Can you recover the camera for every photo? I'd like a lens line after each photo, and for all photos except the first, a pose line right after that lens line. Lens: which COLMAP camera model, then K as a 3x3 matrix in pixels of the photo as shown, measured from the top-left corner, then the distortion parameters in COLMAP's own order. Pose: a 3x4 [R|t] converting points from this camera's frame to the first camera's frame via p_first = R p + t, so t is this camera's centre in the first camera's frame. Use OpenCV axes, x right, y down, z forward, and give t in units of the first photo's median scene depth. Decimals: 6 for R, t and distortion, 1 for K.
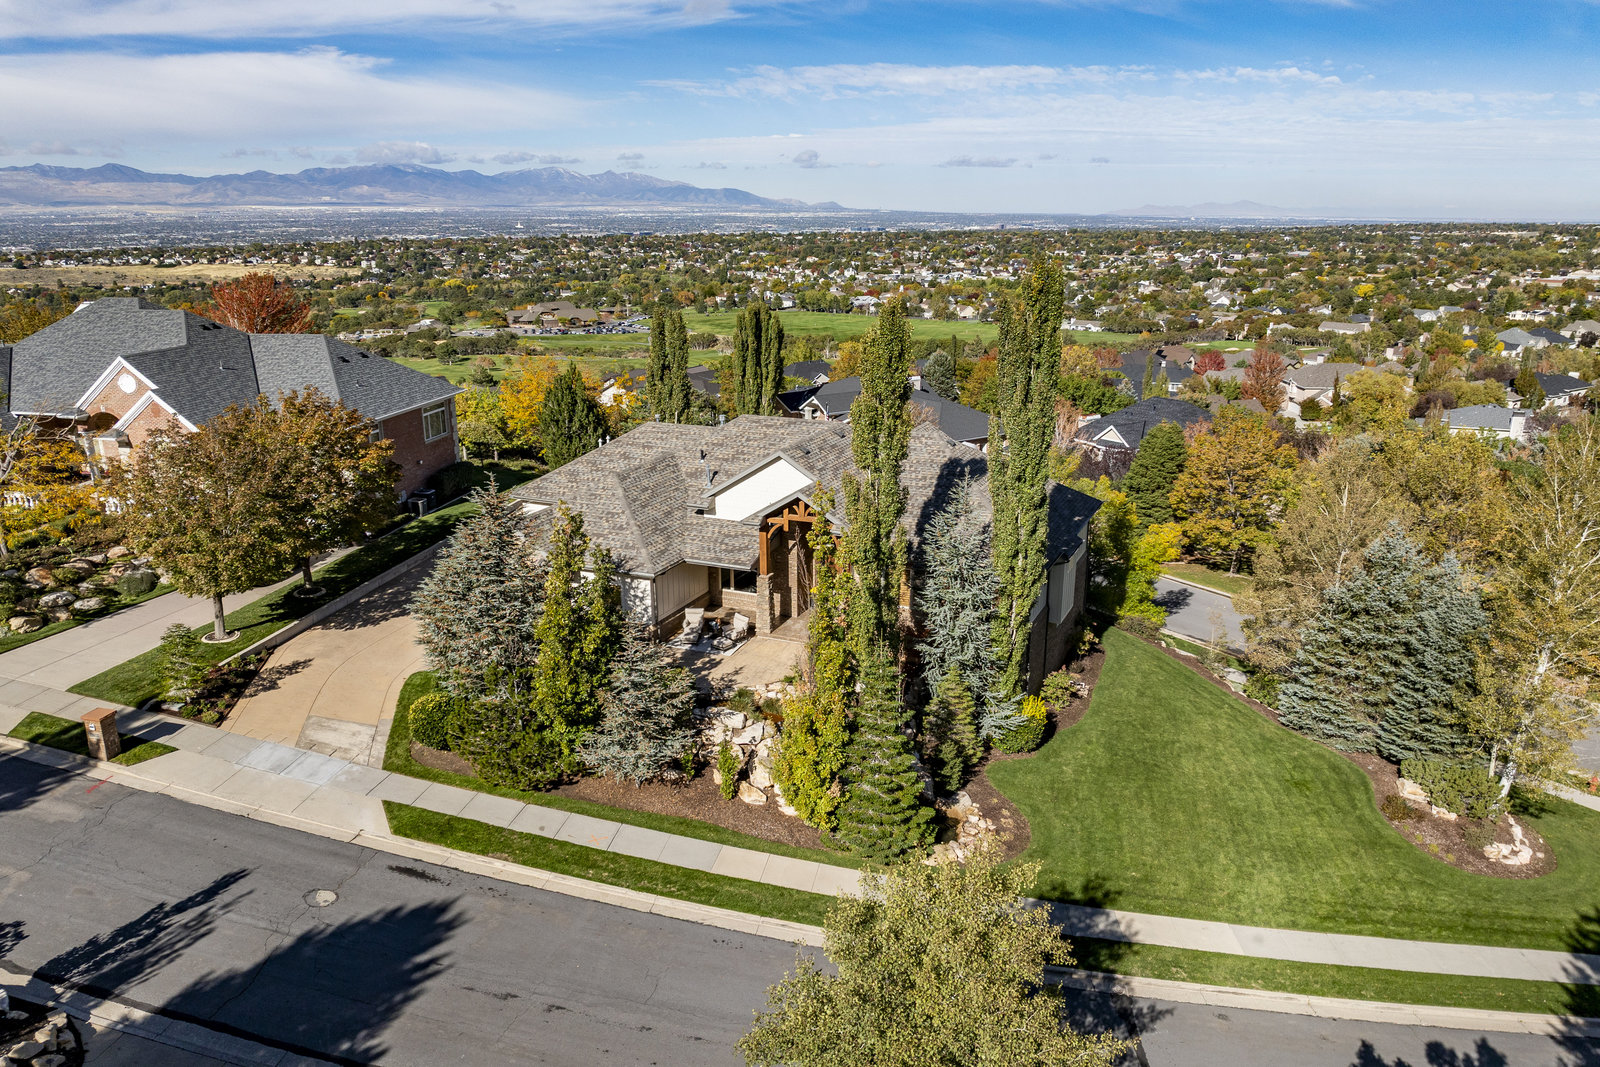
lens RADIAL K [[1154.0, 0, 809.1], [0, 1154.0, 551.3], [0, 0, 1]] dist [-0.039833, -0.002512]
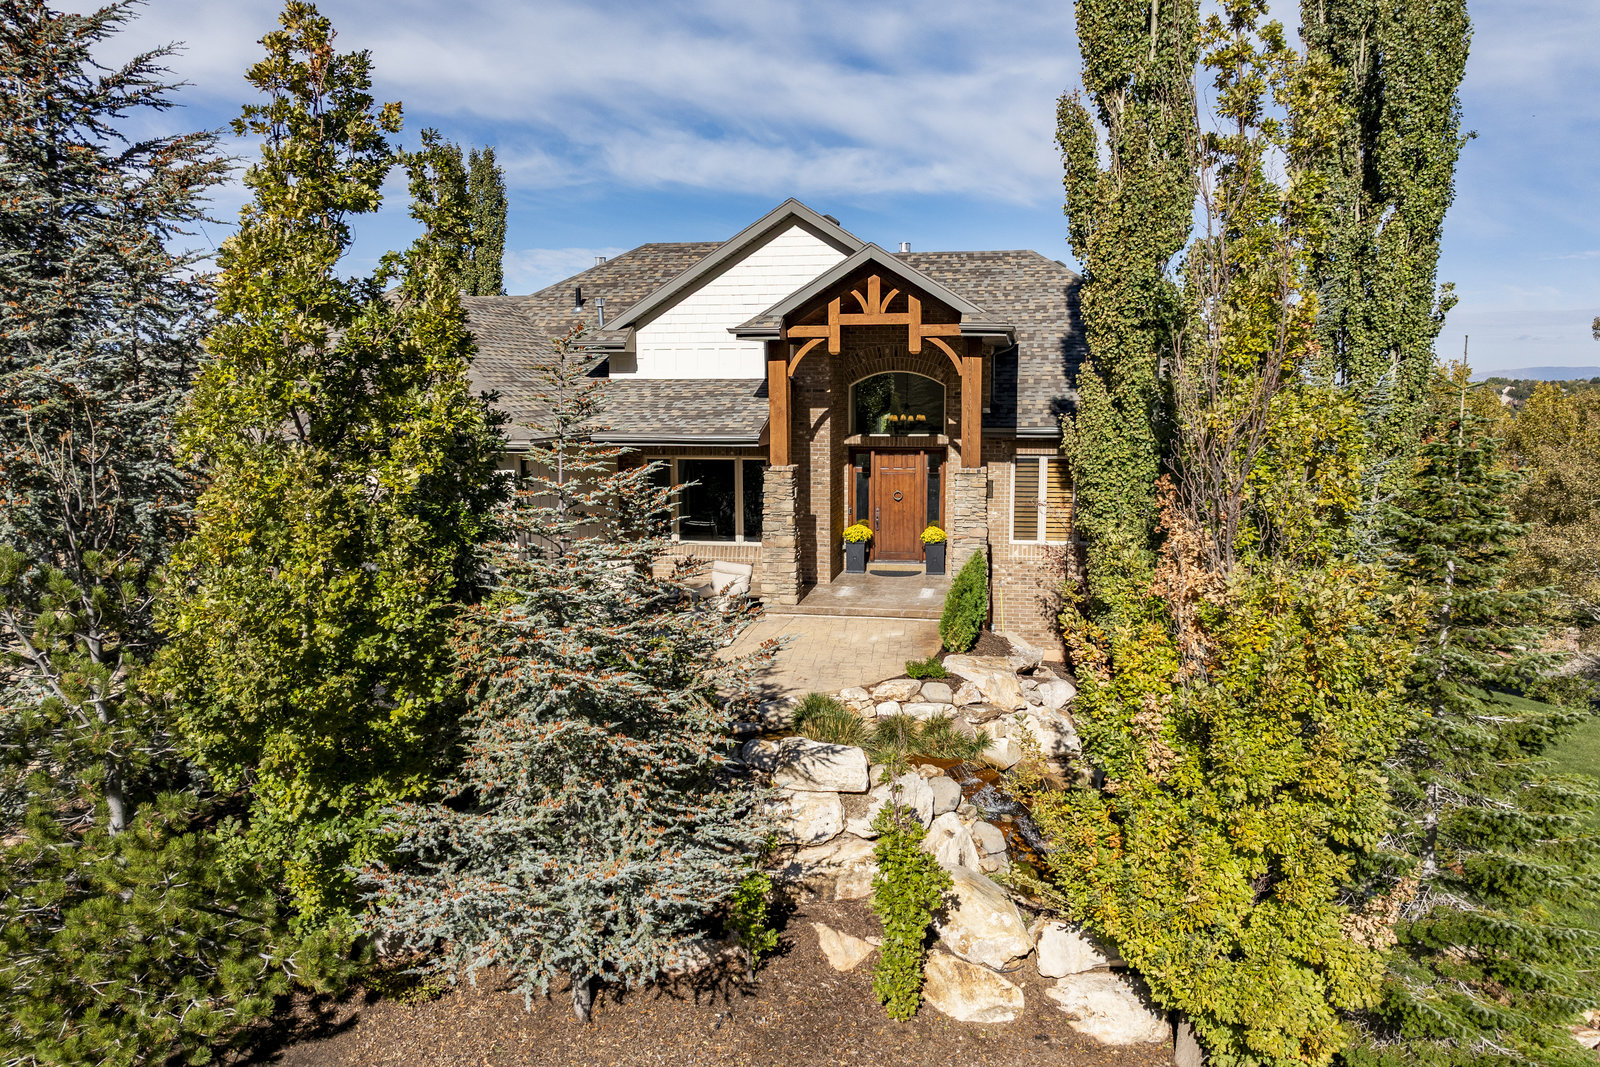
lens RADIAL K [[1151.7, 0, 800.0], [0, 1151.7, 533.5], [0, 0, 1]] dist [-0.040841, 0.008273]
pose [[0.972995, -0.034897, 0.228171, -0.156443], [0.073700, 0.983732, -0.163826, 0.139694], [-0.218743, 0.176218, 0.959739, 0.704913]]
